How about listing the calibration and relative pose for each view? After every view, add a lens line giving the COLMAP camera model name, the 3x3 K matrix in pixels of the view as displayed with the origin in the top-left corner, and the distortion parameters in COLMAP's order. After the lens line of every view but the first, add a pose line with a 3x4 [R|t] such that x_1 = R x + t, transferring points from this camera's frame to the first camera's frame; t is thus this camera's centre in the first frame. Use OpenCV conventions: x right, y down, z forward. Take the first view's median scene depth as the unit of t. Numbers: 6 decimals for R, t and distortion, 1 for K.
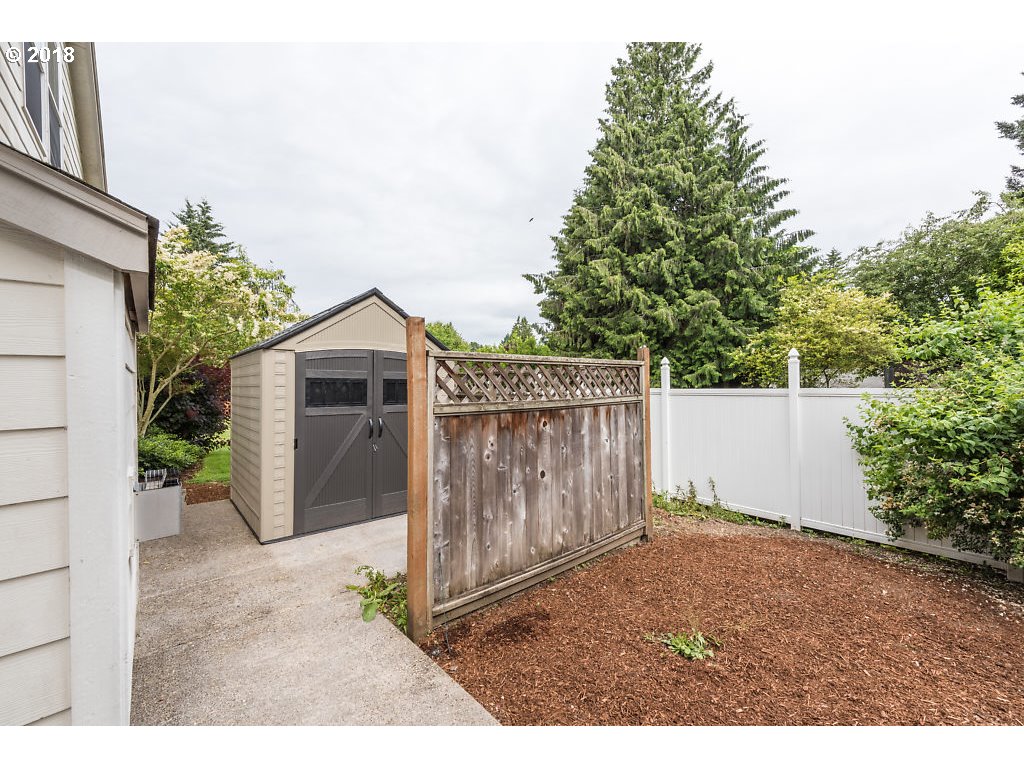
lens RADIAL K [[408.4, 0, 517.1], [0, 408.4, 386.7], [0, 0, 1]] dist [0.013061, -0.001850]
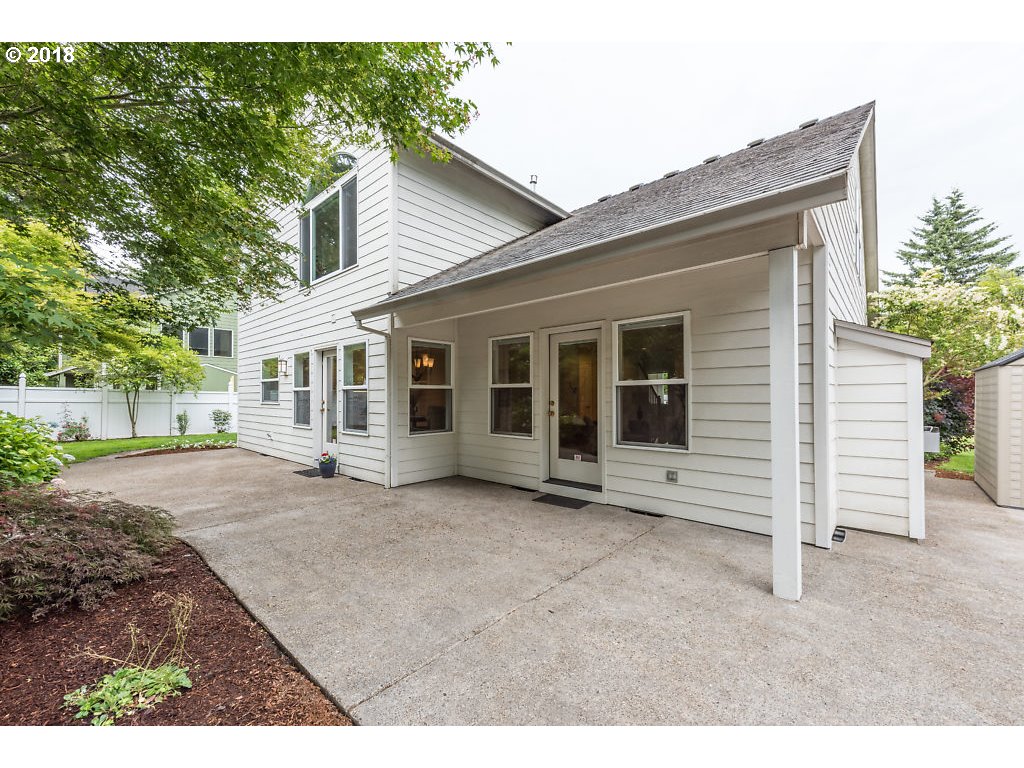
lens RADIAL K [[412.1, 0, 513.6], [0, 412.1, 389.9], [0, 0, 1]] dist [-0.001021, -0.000345]
pose [[0.102802, -0.001241, -0.994701, 0.305011], [-0.010199, 0.999945, -0.002301, 0.004683], [0.994650, 0.010382, 0.102783, -0.398366]]
